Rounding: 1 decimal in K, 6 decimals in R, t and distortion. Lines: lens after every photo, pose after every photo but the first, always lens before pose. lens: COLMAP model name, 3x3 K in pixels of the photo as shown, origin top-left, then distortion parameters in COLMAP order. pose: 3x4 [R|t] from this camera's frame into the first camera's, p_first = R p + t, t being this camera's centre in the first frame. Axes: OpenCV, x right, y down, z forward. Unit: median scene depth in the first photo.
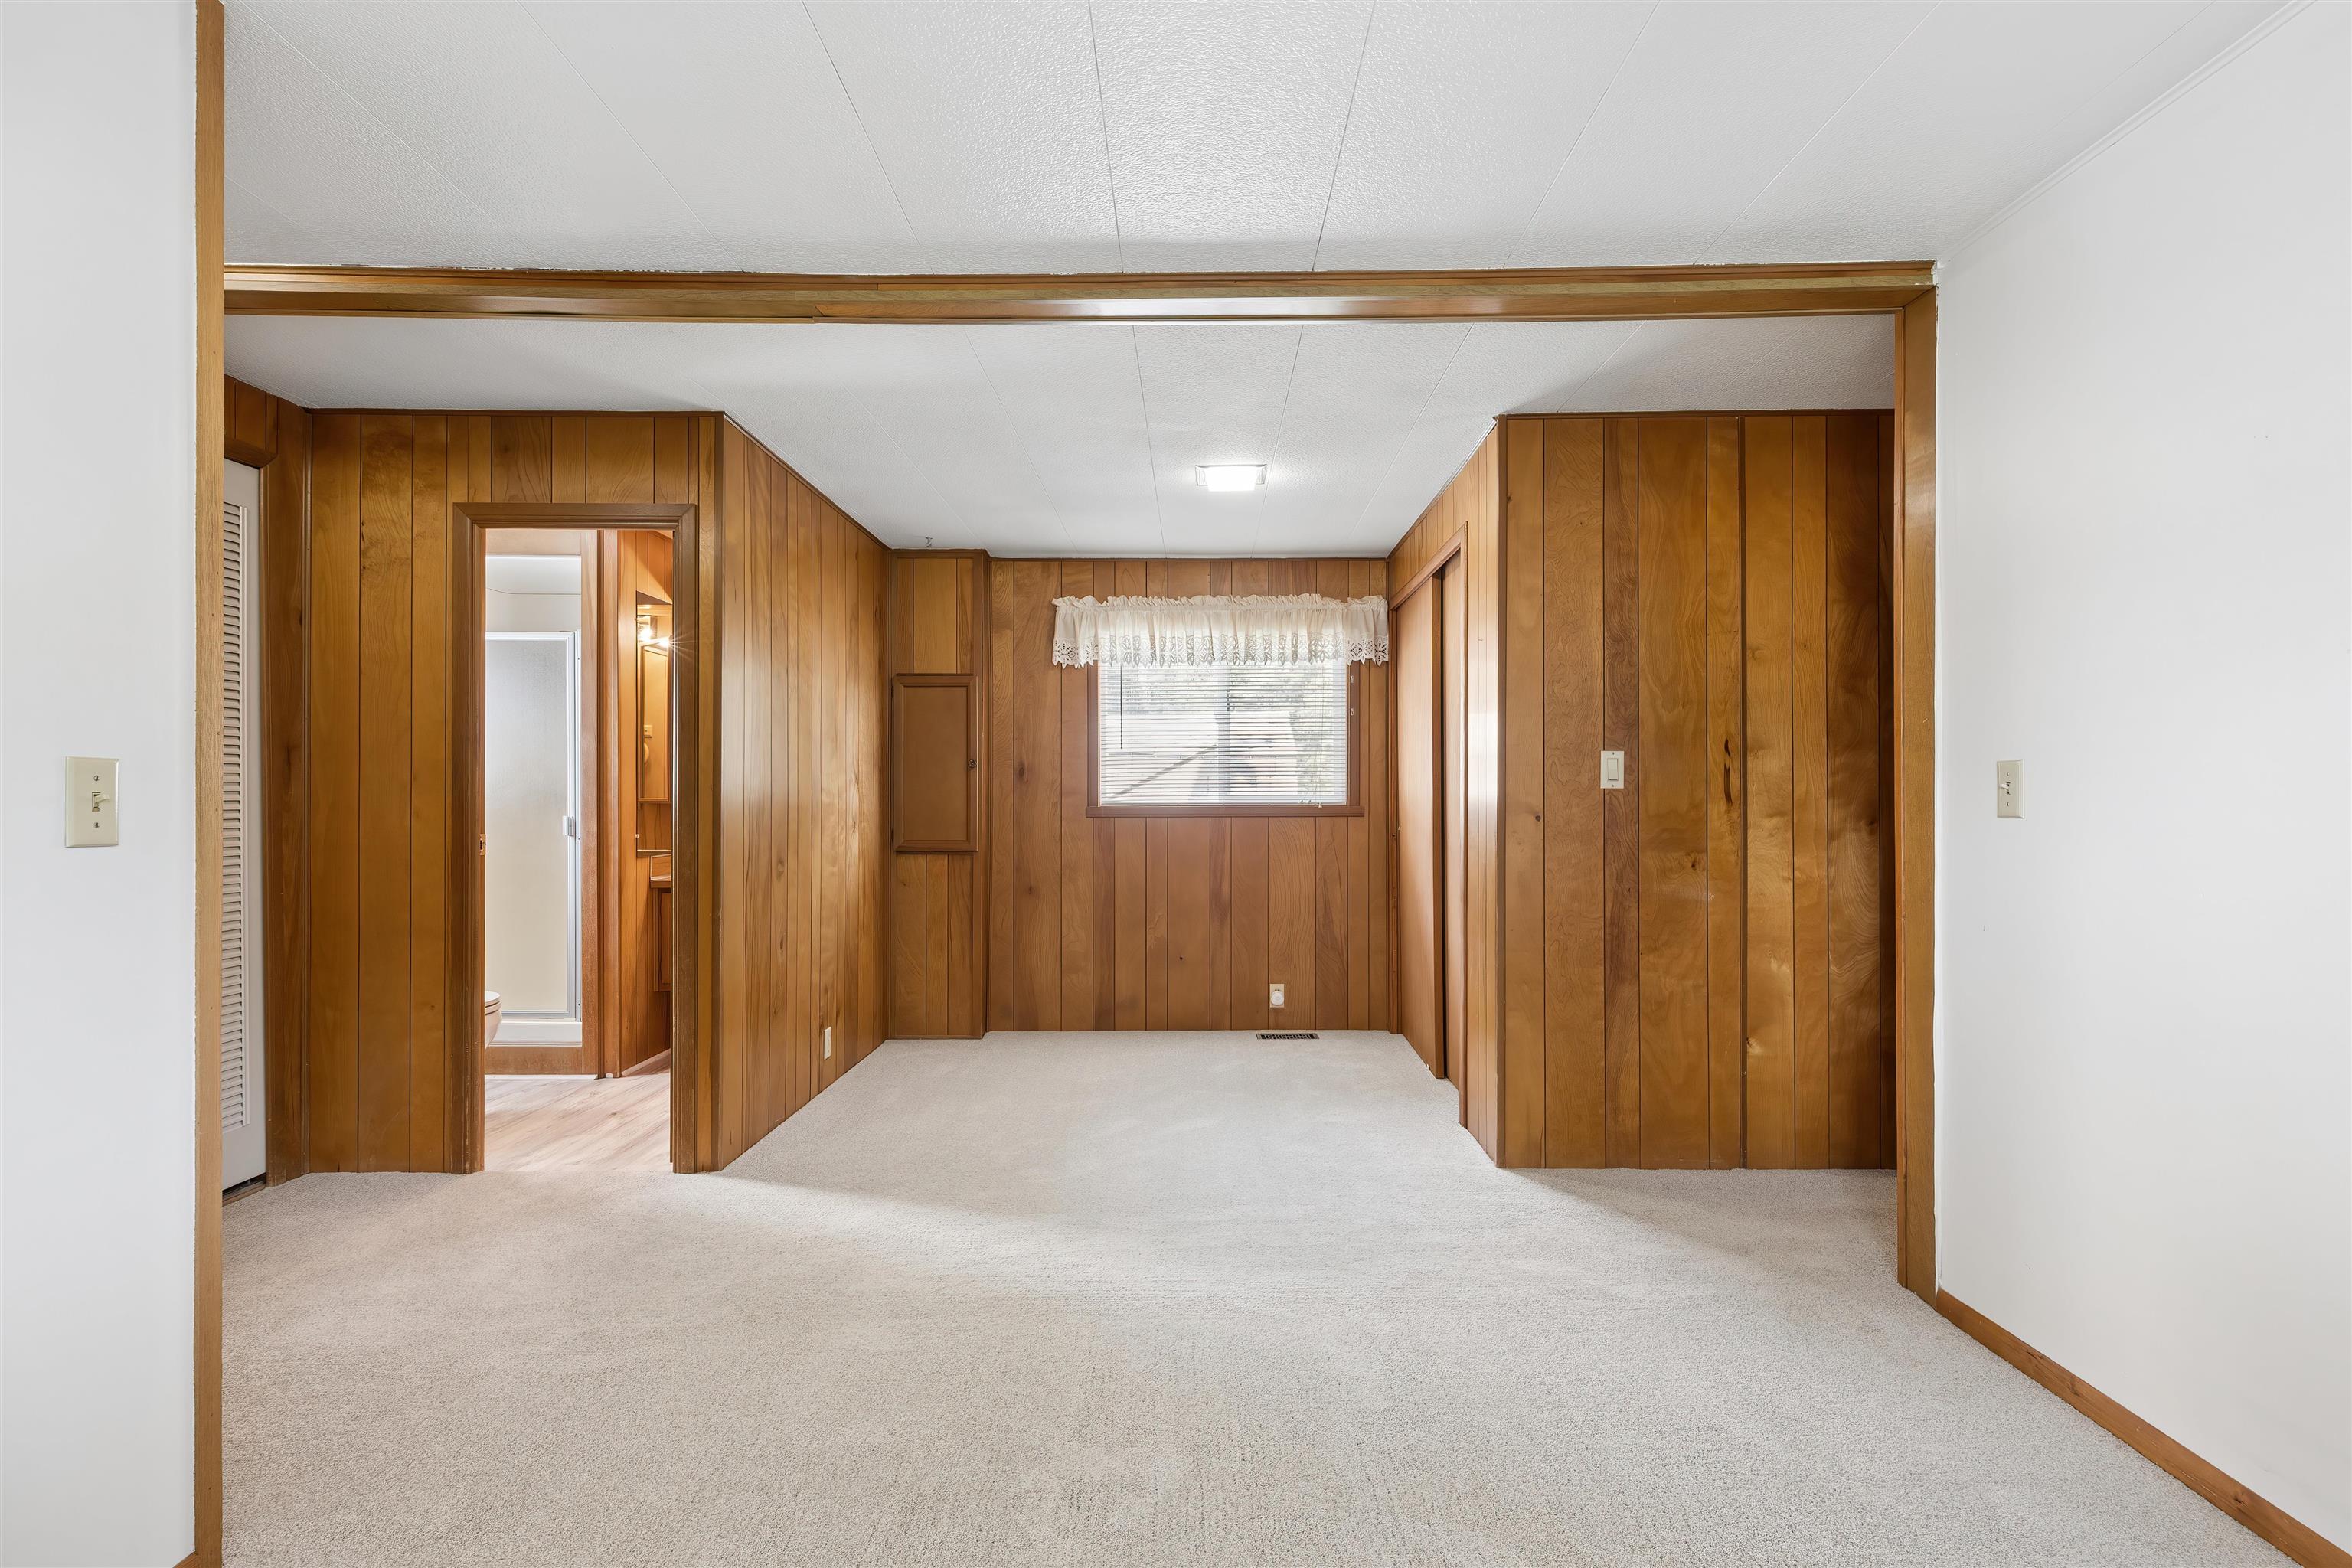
lens RADIAL K [[1166.4, 0, 1172.8], [0, 1166.4, 792.7], [0, 0, 1]] dist [0.013069, -0.002664]
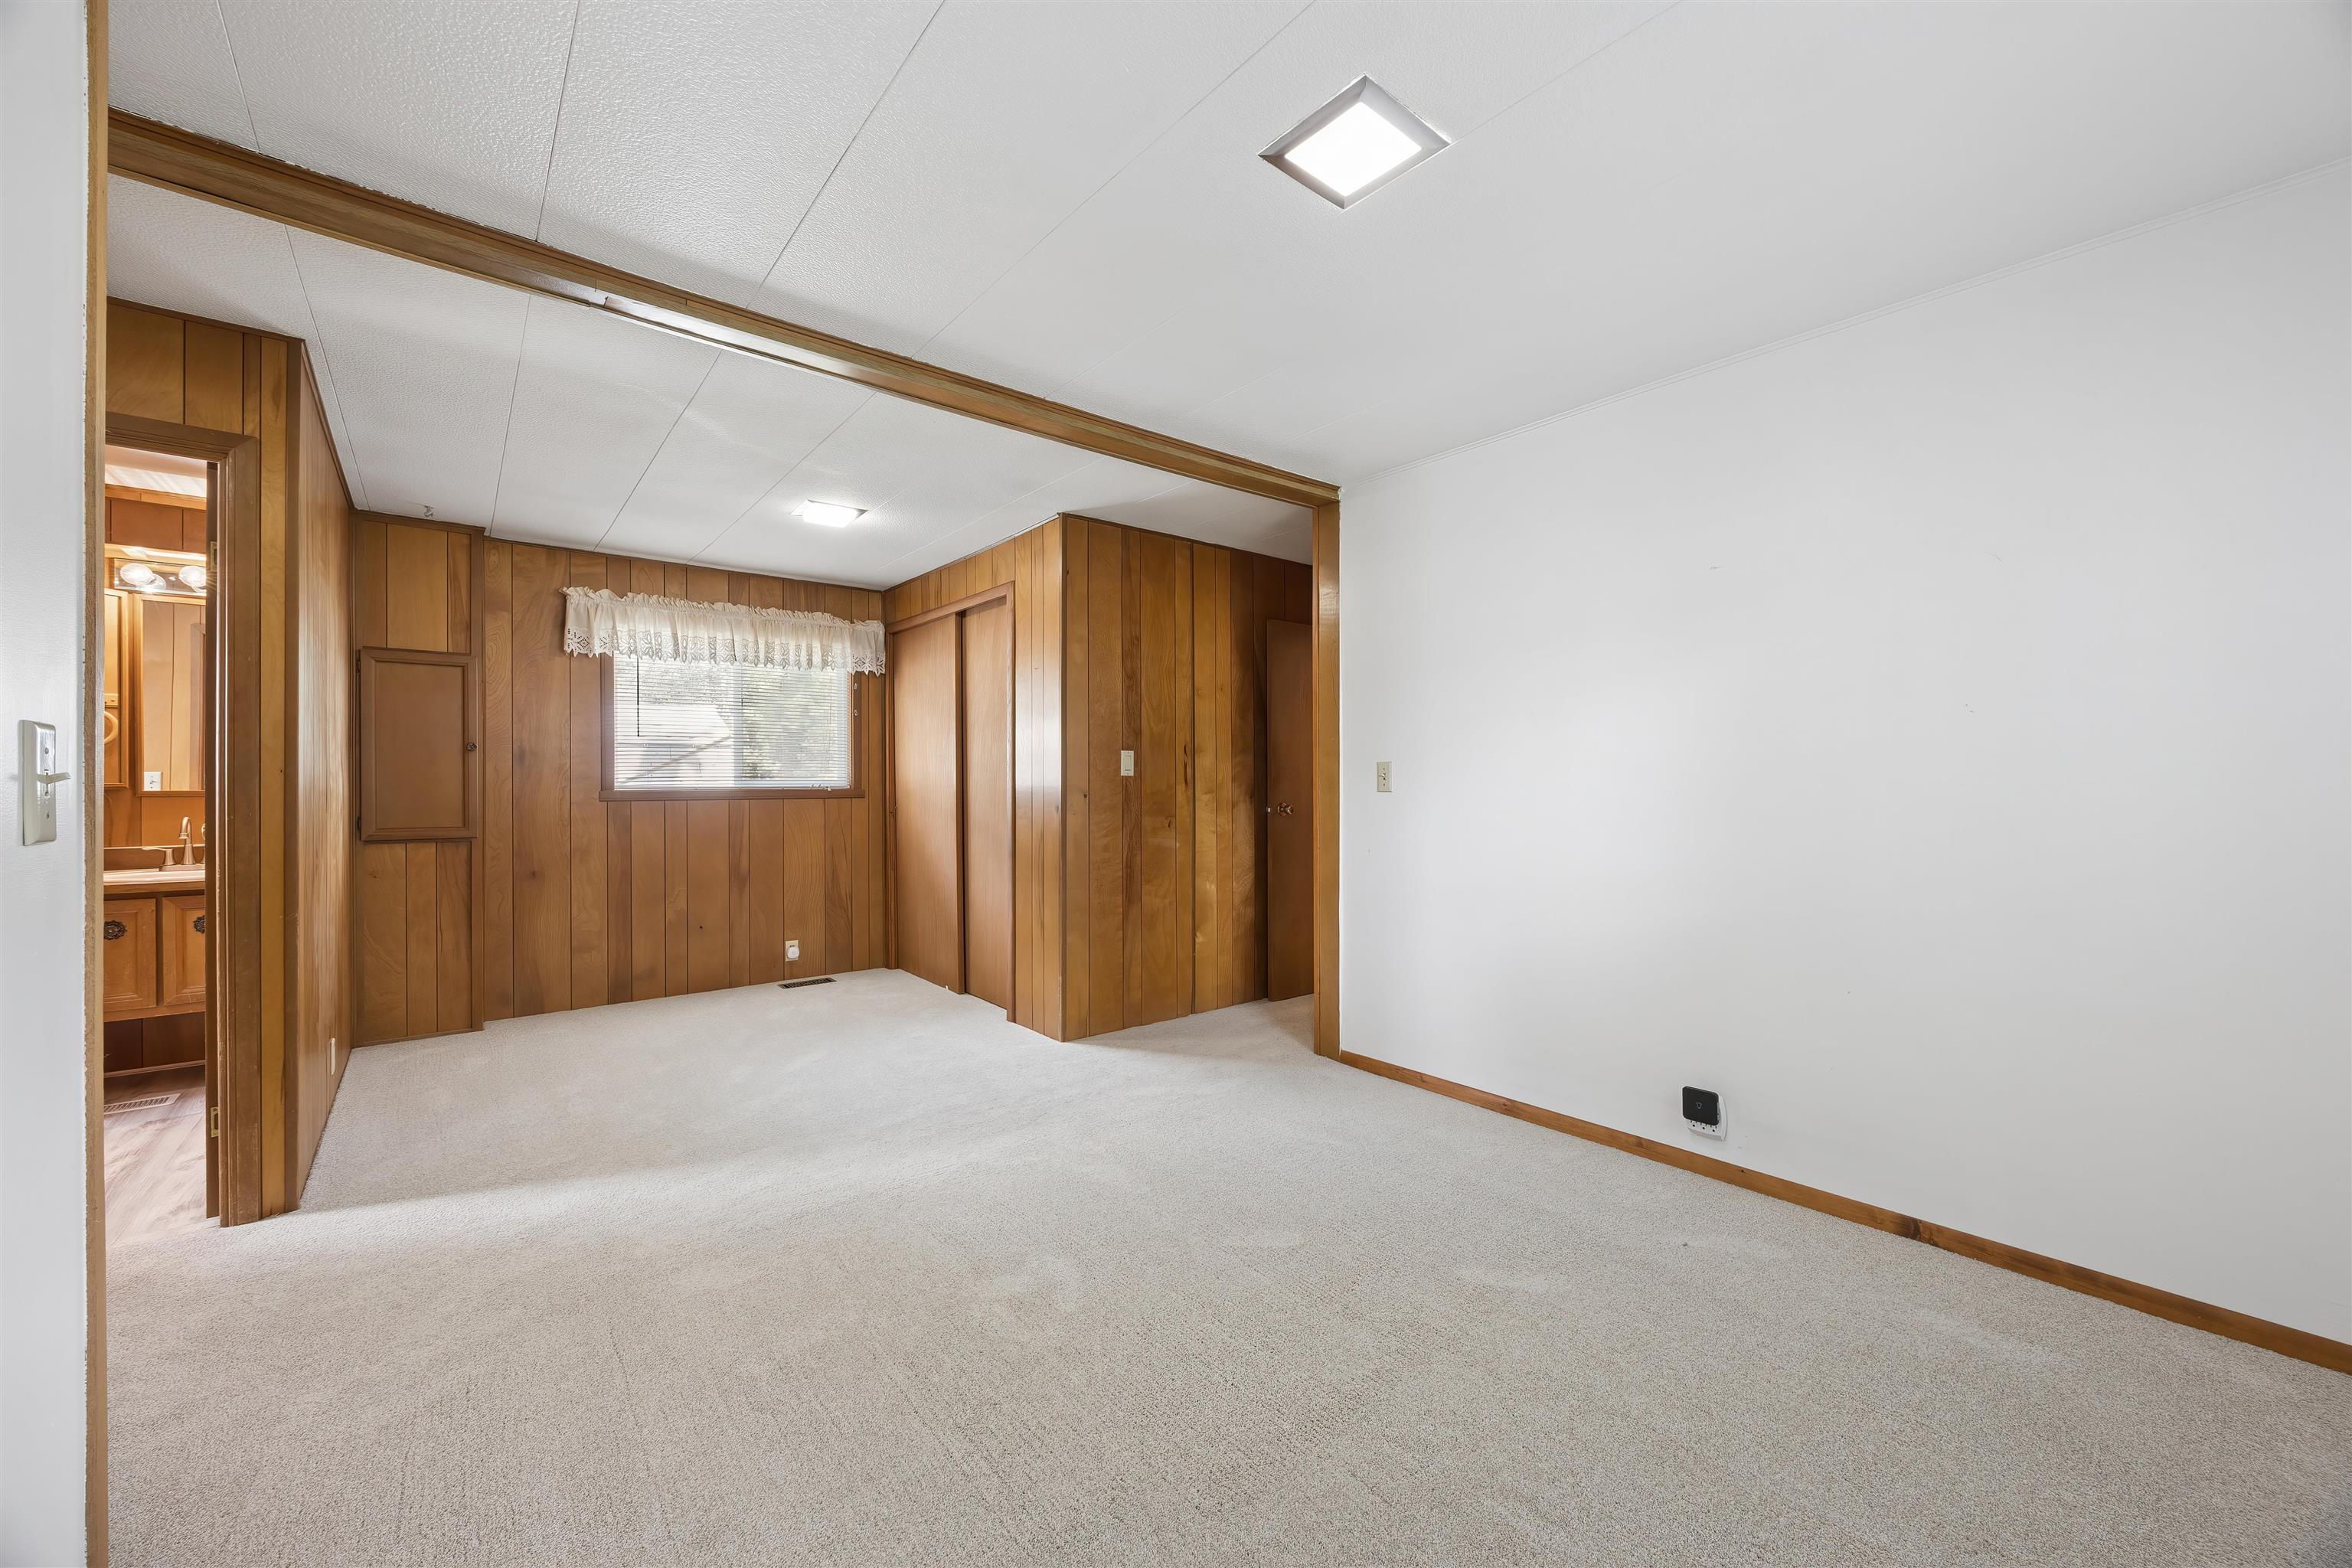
lens RADIAL K [[933.9, 0, 1182.0], [0, 933.9, 781.0], [0, 0, 1]] dist [-0.000245, -0.000208]
pose [[0.758198, 0.001285, 0.652023, -0.350937], [-0.002148, 0.999998, 0.000527, 0.002294], [-0.652021, -0.001800, 0.758199, 0.044794]]
